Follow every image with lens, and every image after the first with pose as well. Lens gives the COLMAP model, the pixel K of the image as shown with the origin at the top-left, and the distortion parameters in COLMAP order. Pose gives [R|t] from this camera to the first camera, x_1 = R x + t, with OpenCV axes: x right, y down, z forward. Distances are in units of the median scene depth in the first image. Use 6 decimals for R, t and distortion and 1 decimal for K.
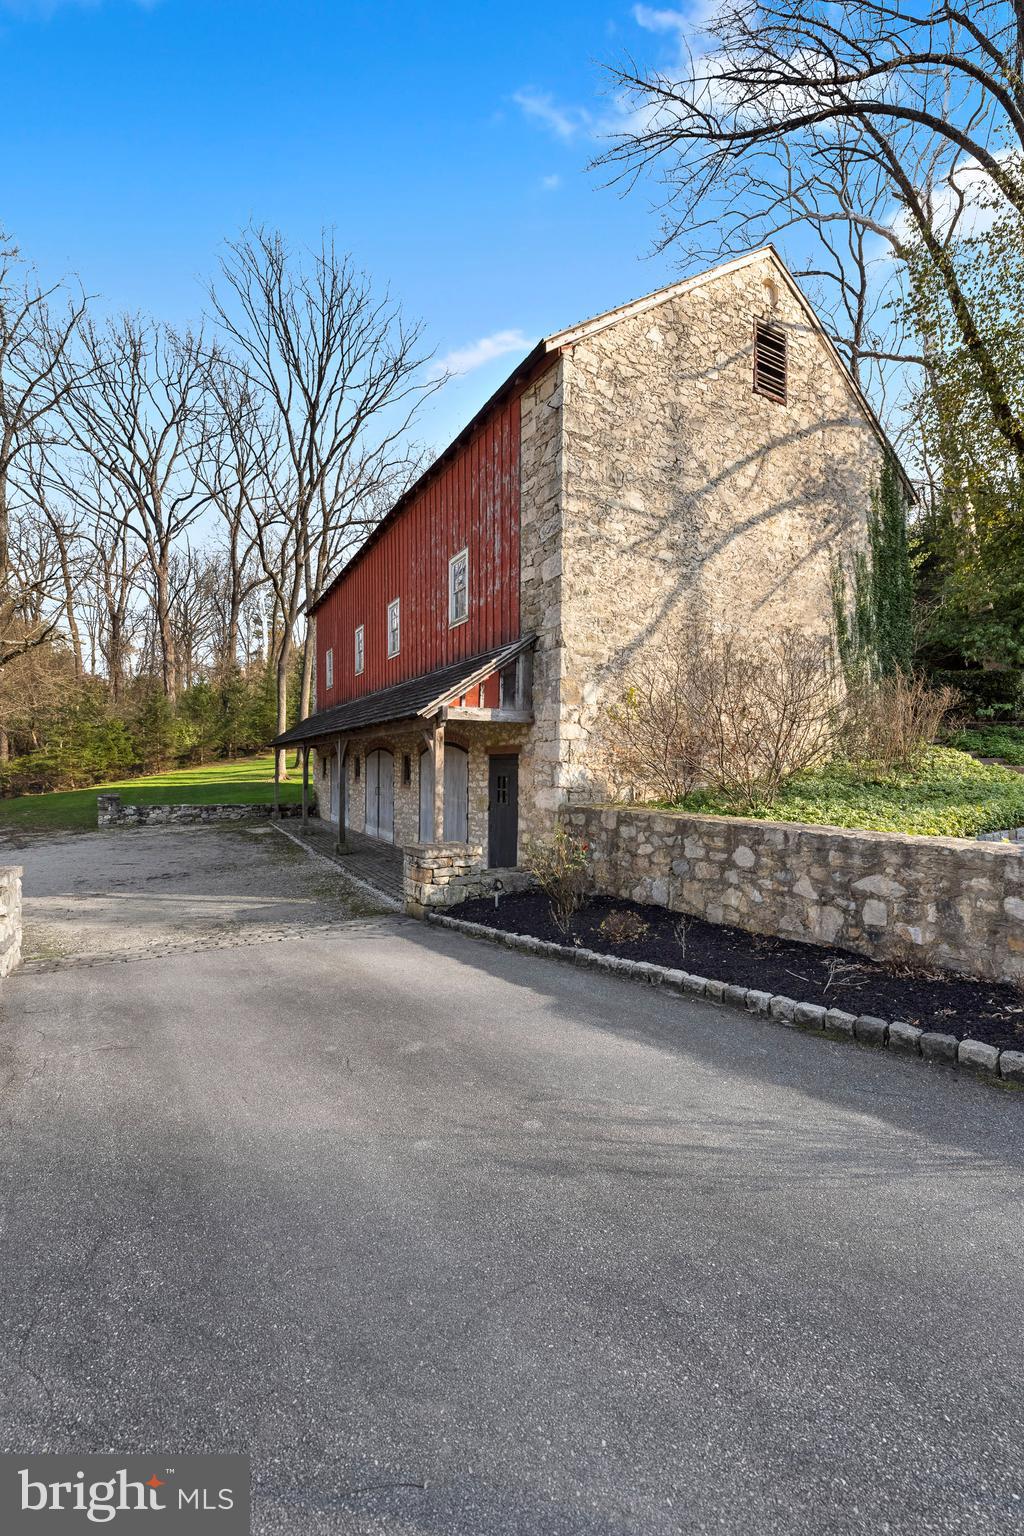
lens RADIAL K [[608.5, 0, 489.0], [0, 608.5, 719.8], [0, 0, 1]] dist [-0.001751, -0.000341]
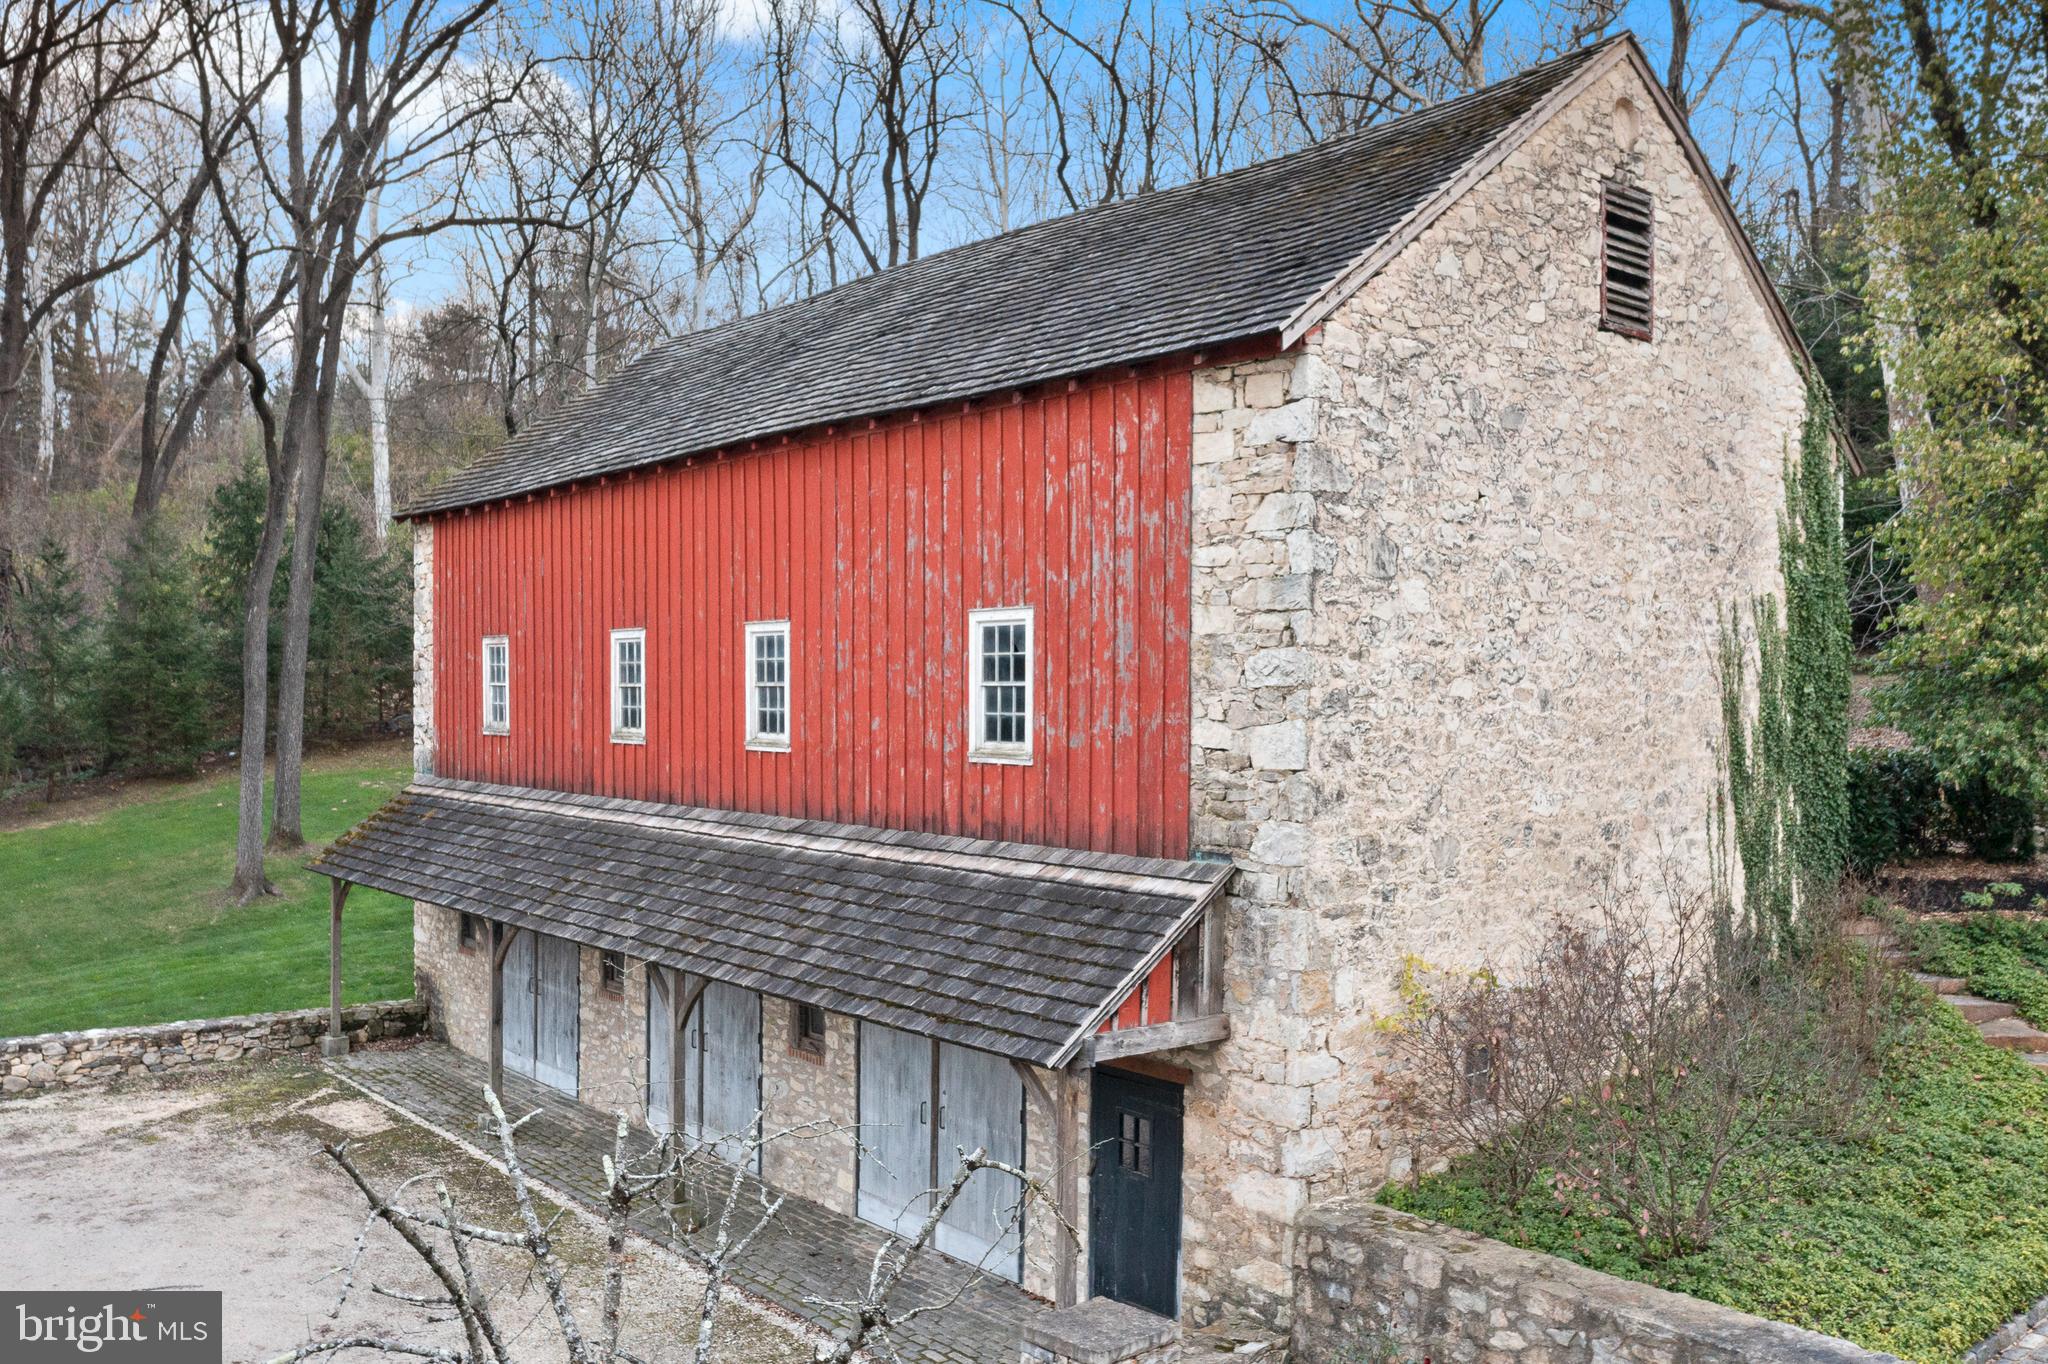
lens RADIAL K [[1581.8, 0, 1024.0], [0, 1581.8, 682.0], [0, 0, 1]] dist [-0.016640, 0.003039]
pose [[0.984493, 0.000996, 0.175424, -0.312007], [-0.002339, 0.999969, 0.007453, -0.287946], [-0.175411, -0.007748, 0.984465, -0.251600]]
